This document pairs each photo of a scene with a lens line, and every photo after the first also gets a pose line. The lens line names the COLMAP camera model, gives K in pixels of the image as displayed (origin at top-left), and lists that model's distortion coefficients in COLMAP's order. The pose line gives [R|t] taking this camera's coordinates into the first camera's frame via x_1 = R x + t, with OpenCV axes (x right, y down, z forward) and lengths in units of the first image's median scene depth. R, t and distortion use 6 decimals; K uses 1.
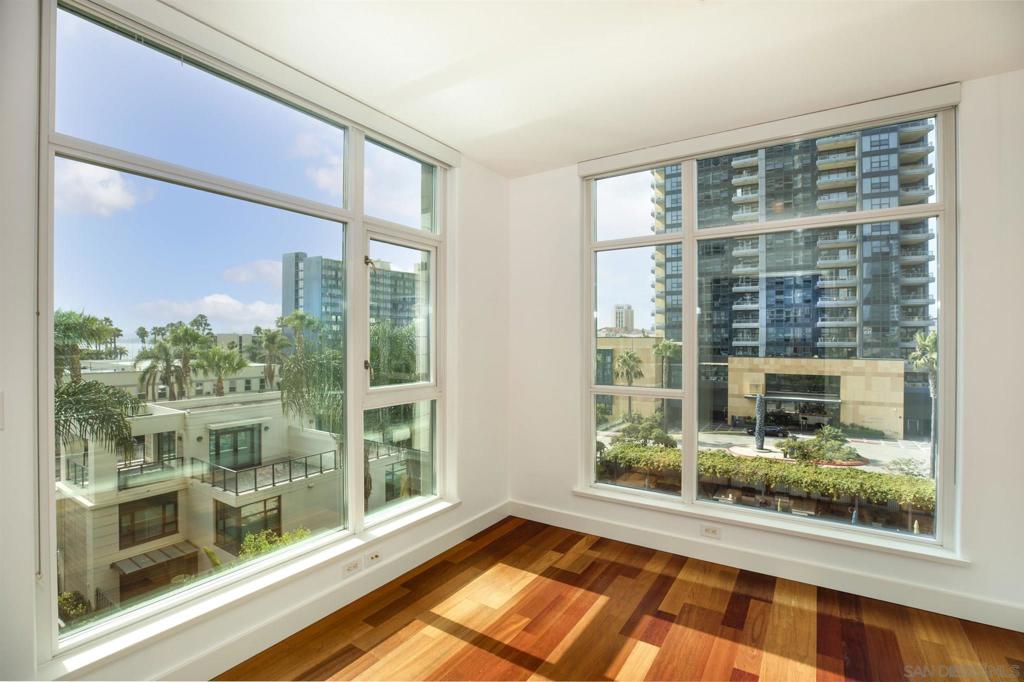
lens RADIAL K [[468.1, 0, 512.0], [0, 468.1, 341.0], [0, 0, 1]] dist [-0.027833, 0.001409]
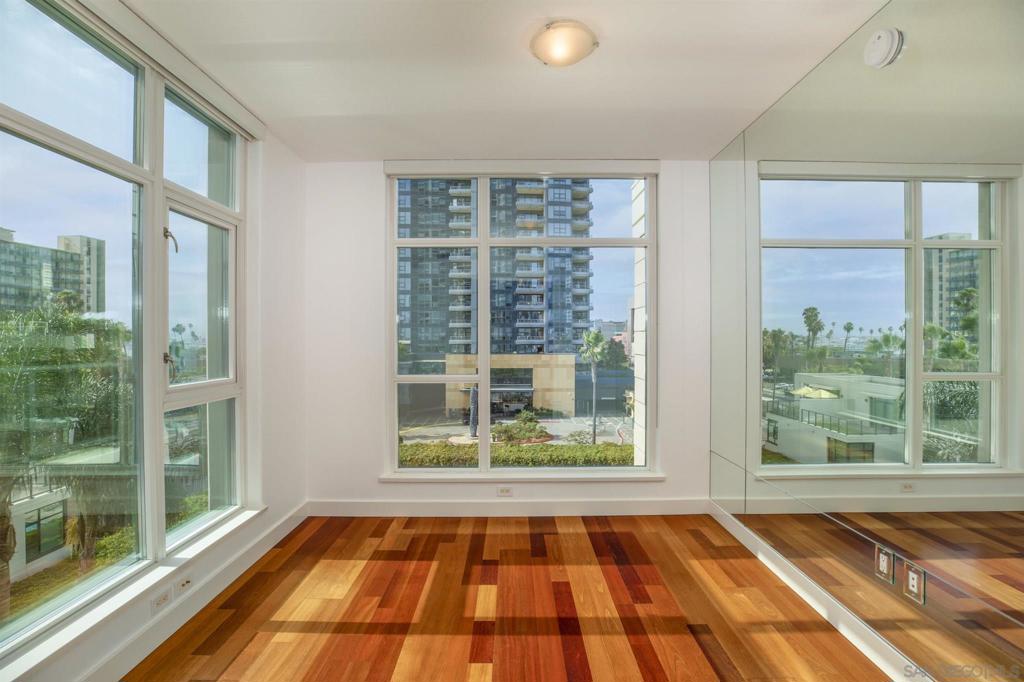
lens RADIAL K [[474.7, 0, 512.0], [0, 474.7, 341.0], [0, 0, 1]] dist [-0.028603, 0.001172]
pose [[0.837820, -0.005721, 0.545917, -0.188055], [0.004426, 0.999983, 0.003688, 0.015134], [-0.545929, -0.000674, 0.837831, -0.030313]]
